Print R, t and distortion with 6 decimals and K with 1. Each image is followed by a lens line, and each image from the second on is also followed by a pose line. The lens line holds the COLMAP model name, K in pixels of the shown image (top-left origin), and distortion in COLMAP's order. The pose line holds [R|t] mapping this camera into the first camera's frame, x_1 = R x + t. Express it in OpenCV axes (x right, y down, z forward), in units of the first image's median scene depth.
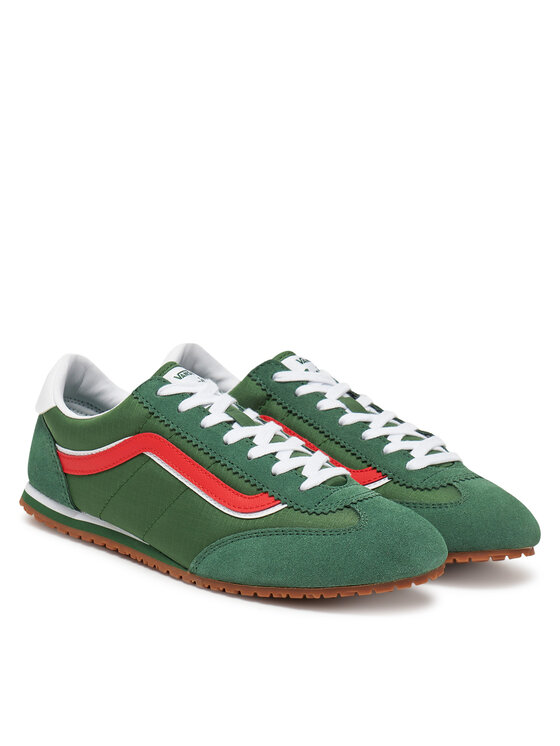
lens RADIAL K [[1466.9, 0, 280.6], [0, 1466.9, 372.8], [0, 0, 1]] dist [-0.035003, 0.000000]
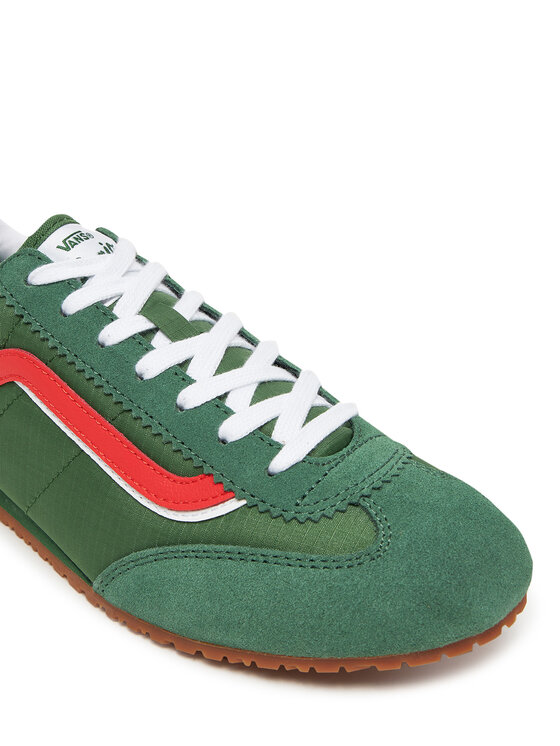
lens RADIAL K [[1124.7, 0, 278.2], [0, 1124.7, 372.2], [0, 0, 1]] dist [-0.062531, 0.000000]
pose [[0.998526, -0.037779, -0.038968, 0.034629], [0.046923, 0.961716, 0.270003, -0.071635], [0.027276, -0.271433, 0.962071, 0.592247]]
